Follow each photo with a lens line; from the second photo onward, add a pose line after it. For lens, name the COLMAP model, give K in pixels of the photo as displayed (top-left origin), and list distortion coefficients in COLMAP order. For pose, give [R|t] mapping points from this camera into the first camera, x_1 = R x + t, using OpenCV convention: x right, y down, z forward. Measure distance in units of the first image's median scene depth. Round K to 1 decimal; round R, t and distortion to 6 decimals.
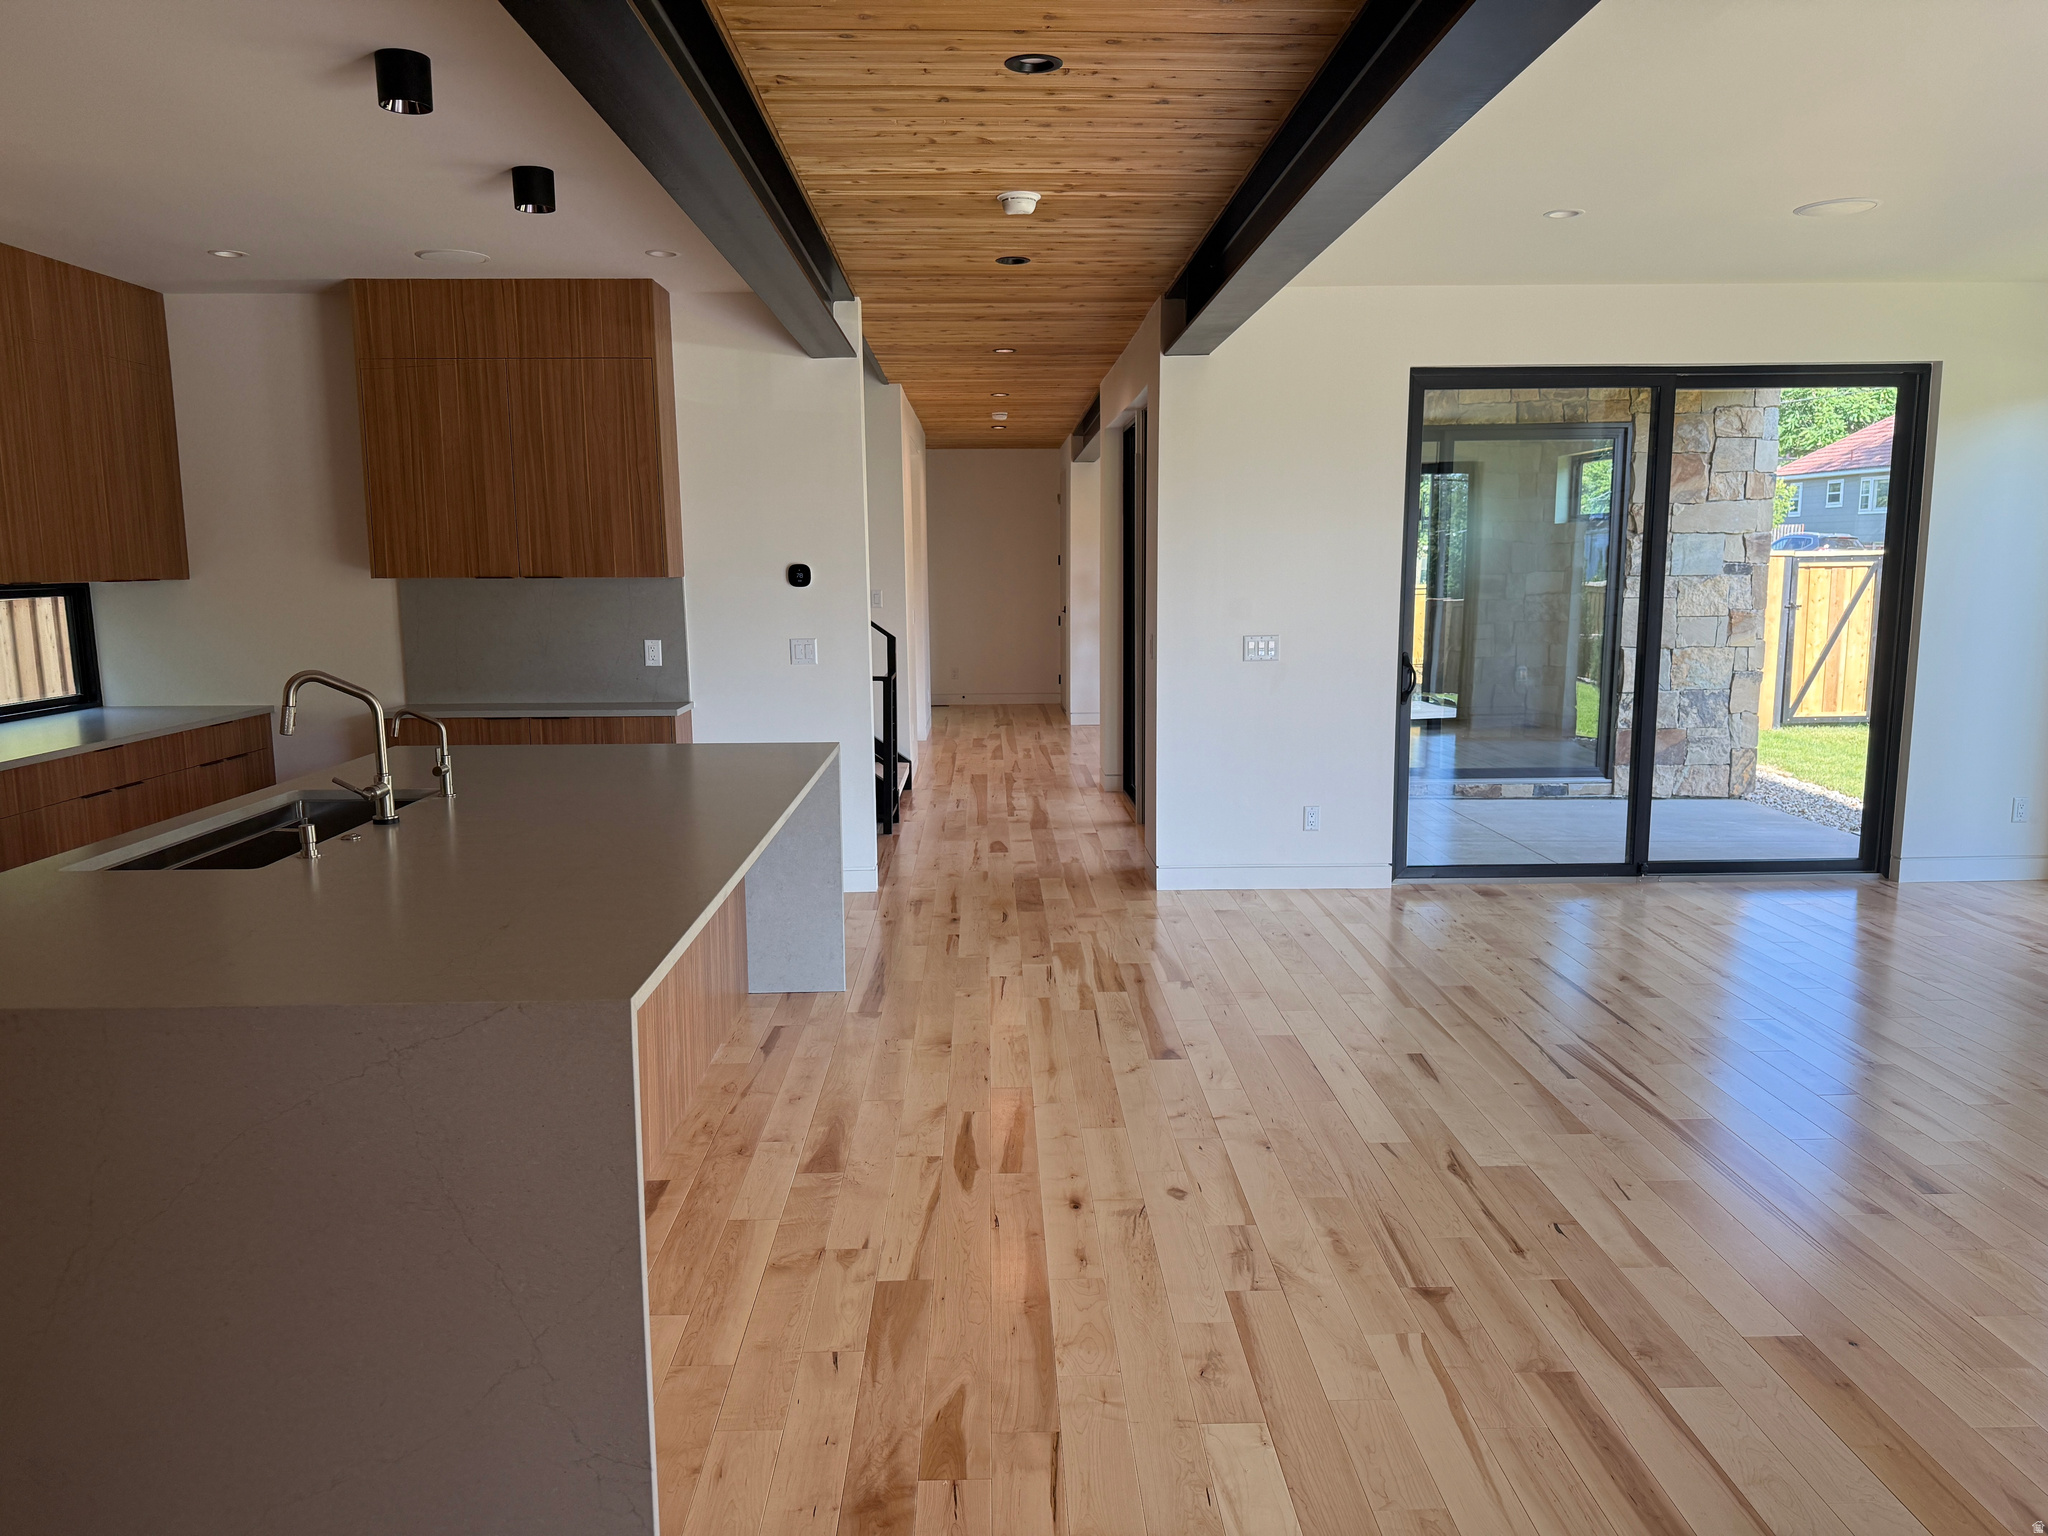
lens RADIAL K [[1419.8, 0, 1024.9], [0, 1419.8, 766.9], [0, 0, 1]] dist [0.157990, -0.252060]
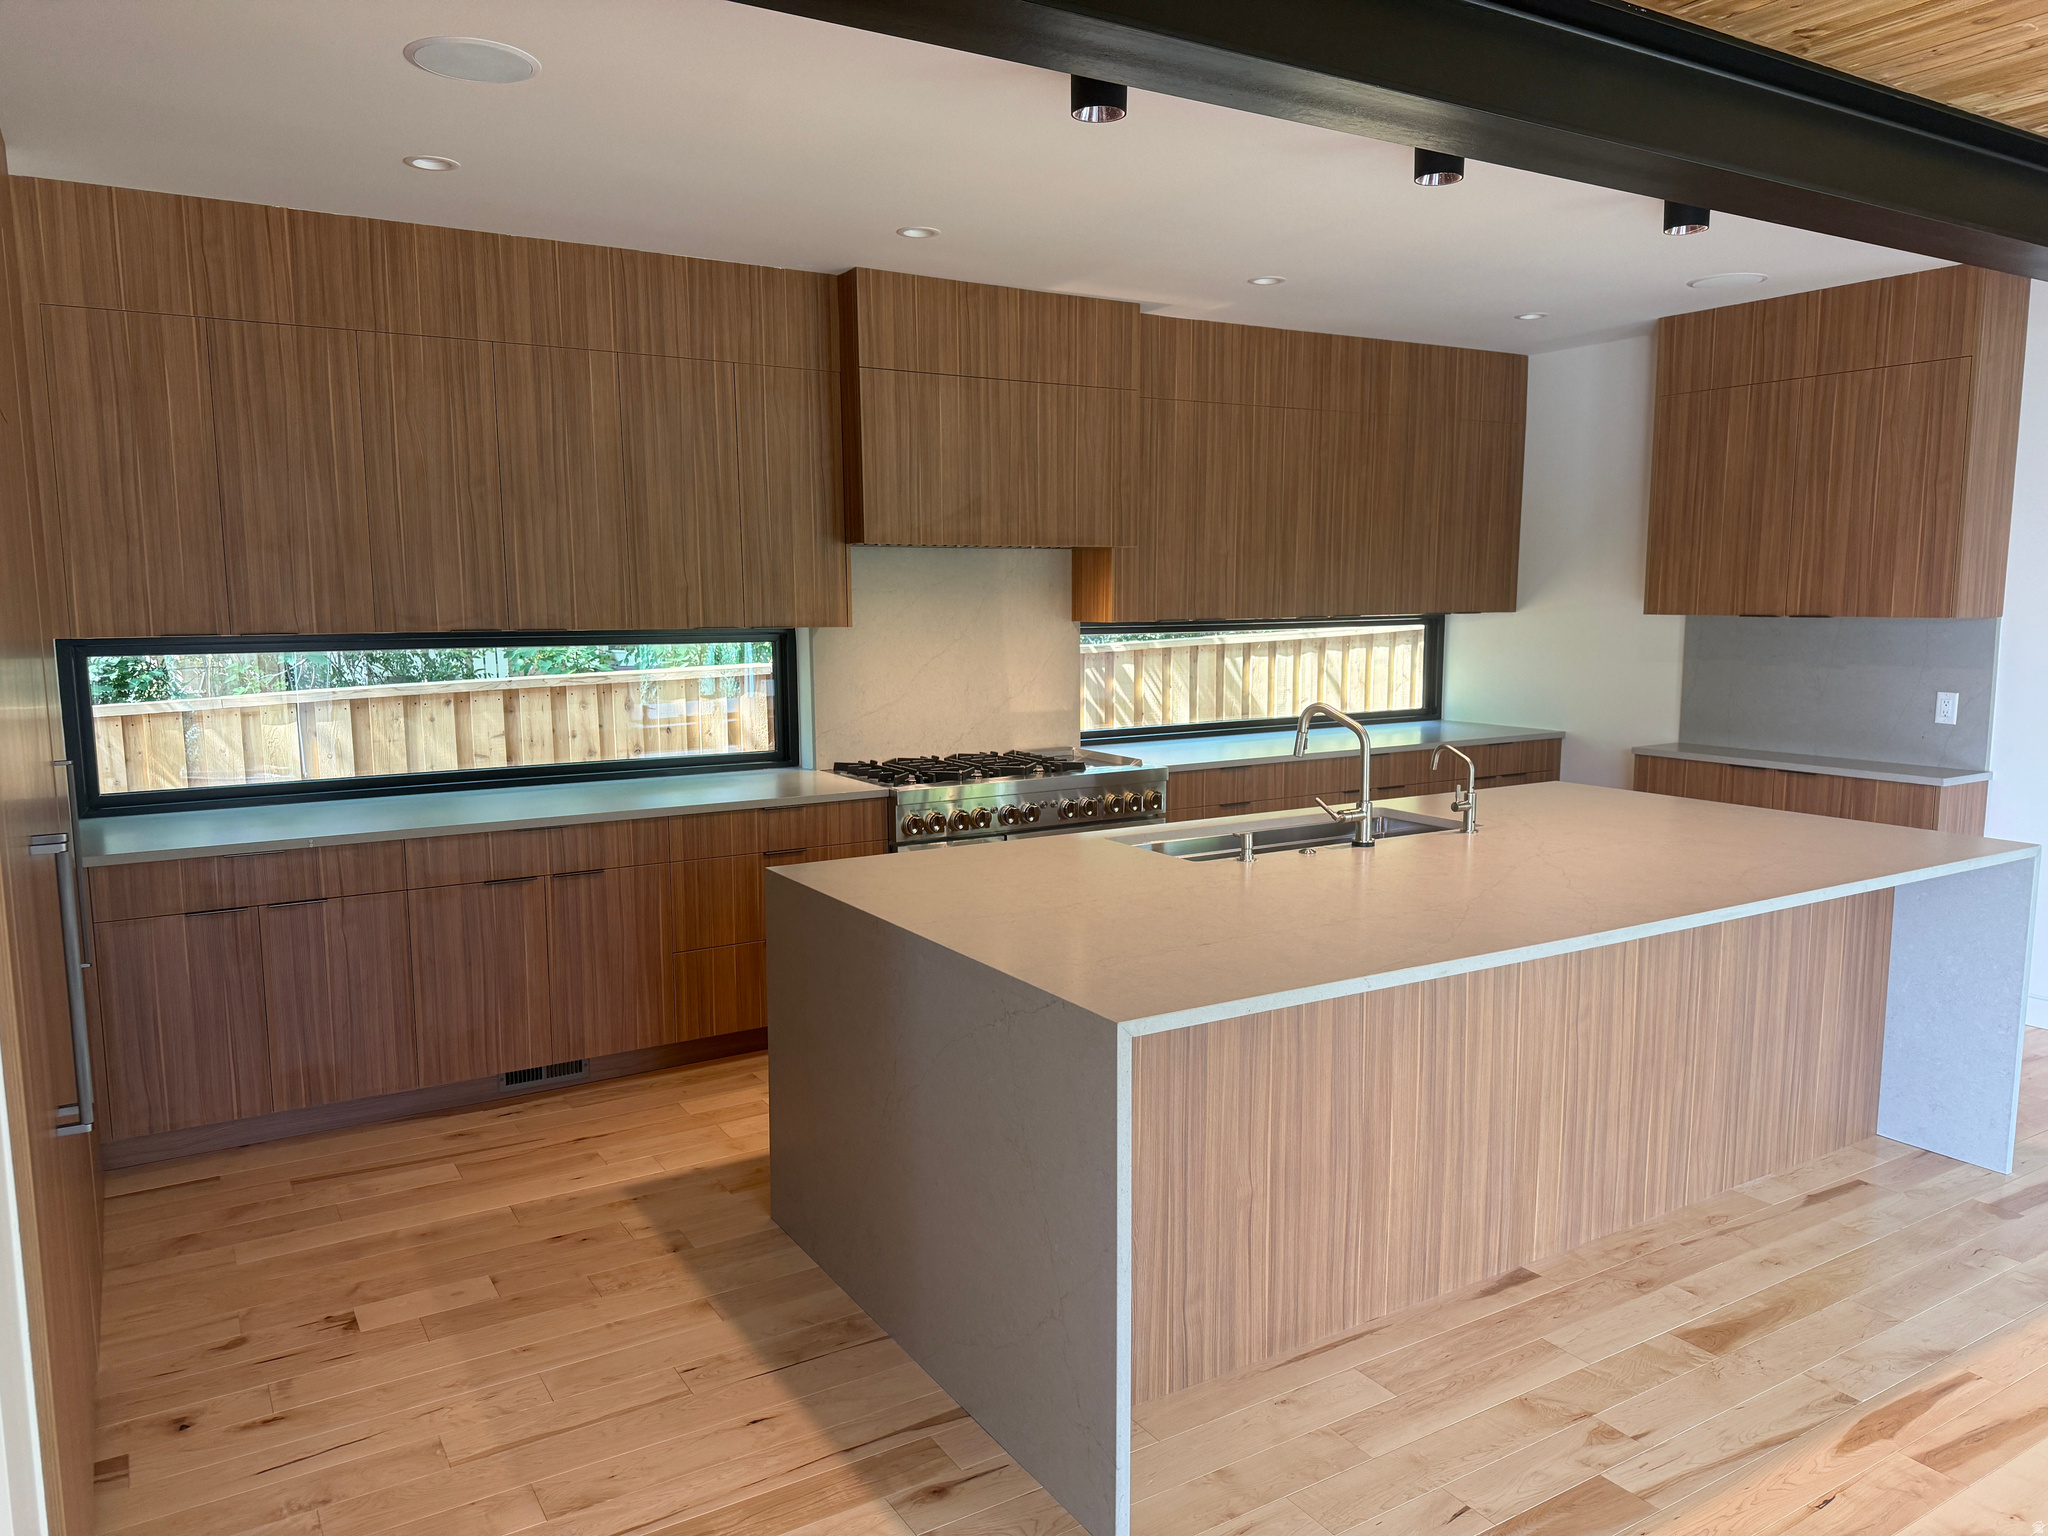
lens RADIAL K [[1436.0, 0, 1035.8], [0, 1436.0, 767.6], [0, 0, 1]] dist [0.079065, -0.095380]
pose [[0.505642, 0.109767, -0.855732, 0.309934], [-0.123748, 0.990845, 0.053977, -0.040763], [0.853822, 0.078602, 0.514596, 0.194479]]
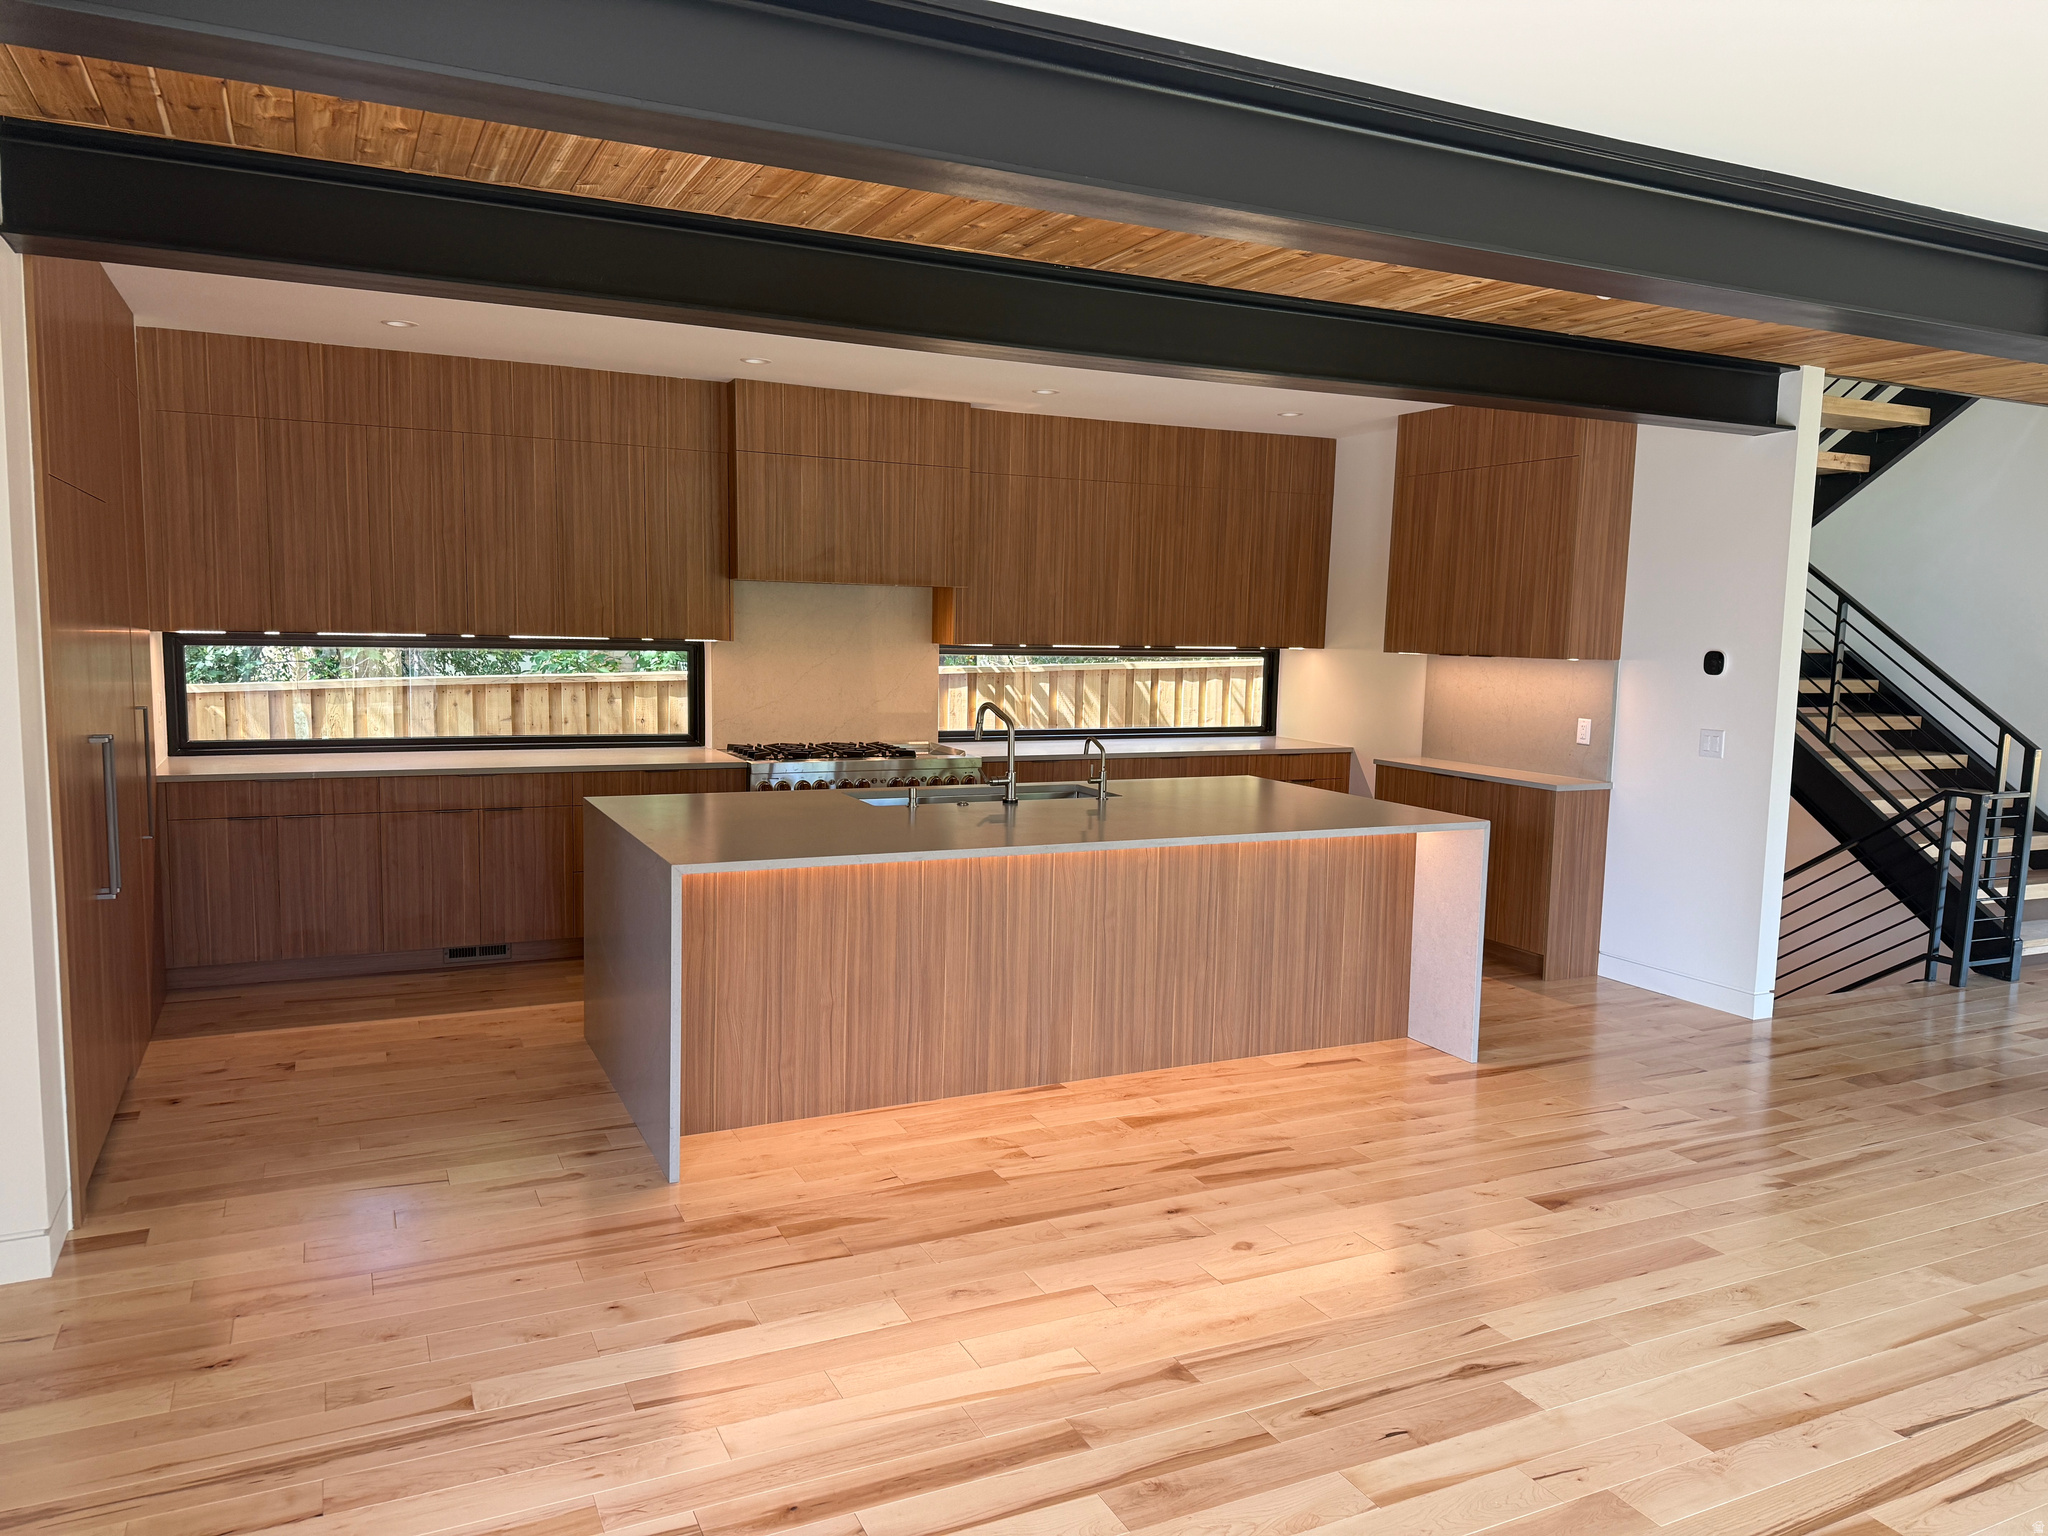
lens RADIAL K [[1419.8, 0, 1024.9], [0, 1419.8, 766.9], [0, 0, 1]] dist [0.157990, -0.252060]
pose [[0.408527, 0.109557, -0.906147, 0.822408], [-0.156579, 0.986465, 0.048676, -0.065056], [0.899216, 0.121998, 0.420152, 0.316447]]
